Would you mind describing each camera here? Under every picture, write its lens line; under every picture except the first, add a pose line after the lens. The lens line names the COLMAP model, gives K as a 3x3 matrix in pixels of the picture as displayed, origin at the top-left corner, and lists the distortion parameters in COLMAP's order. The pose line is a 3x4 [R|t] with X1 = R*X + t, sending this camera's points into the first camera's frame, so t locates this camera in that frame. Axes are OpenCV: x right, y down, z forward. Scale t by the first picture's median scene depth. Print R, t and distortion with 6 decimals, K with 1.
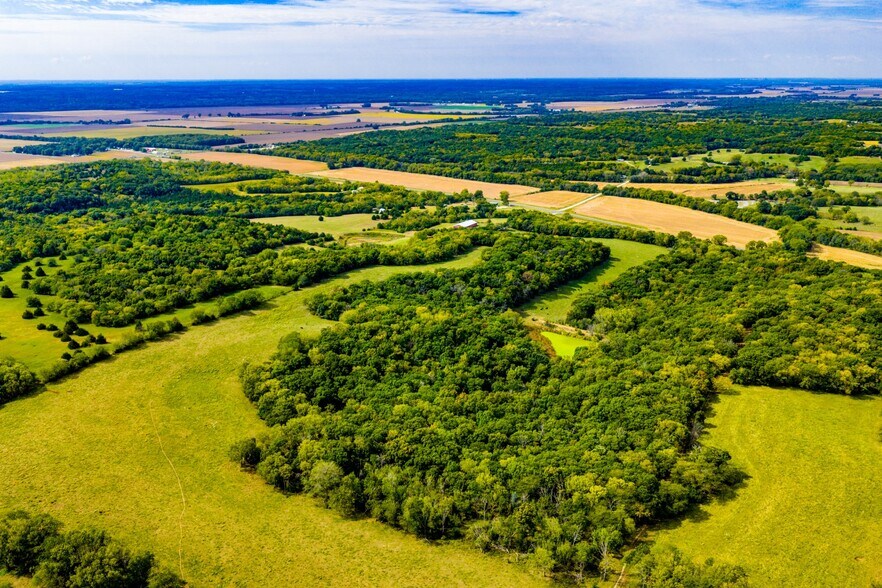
lens RADIAL K [[731.1, 0, 444.2], [0, 731.1, 292.0], [0, 0, 1]] dist [0.016267, -0.021769]
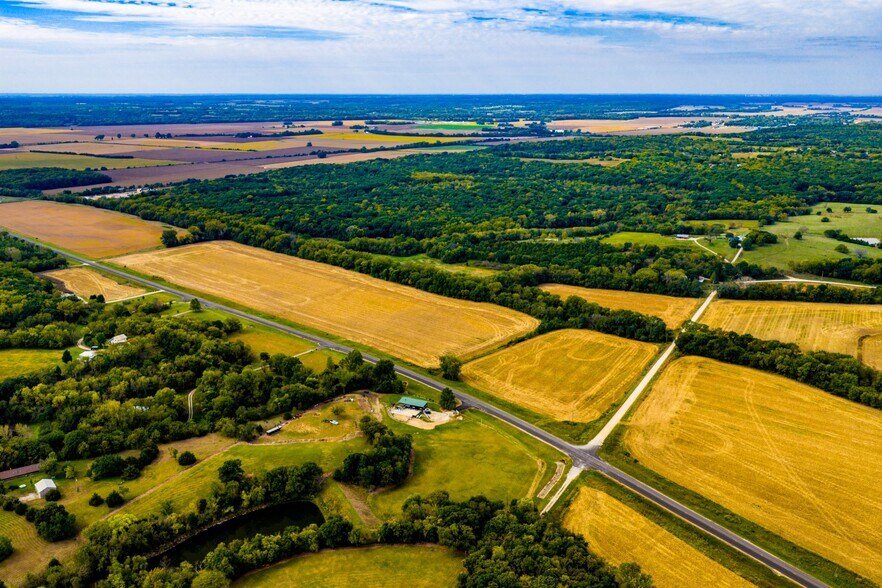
lens RADIAL K [[731.1, 0, 444.8], [0, 731.1, 292.4], [0, 0, 1]] dist [0.016267, -0.021769]
pose [[0.999991, 0.004014, 0.001345, 0.063540], [-0.003988, 0.999810, -0.019084, -0.134427], [-0.001421, 0.019079, 0.999817, 0.475268]]
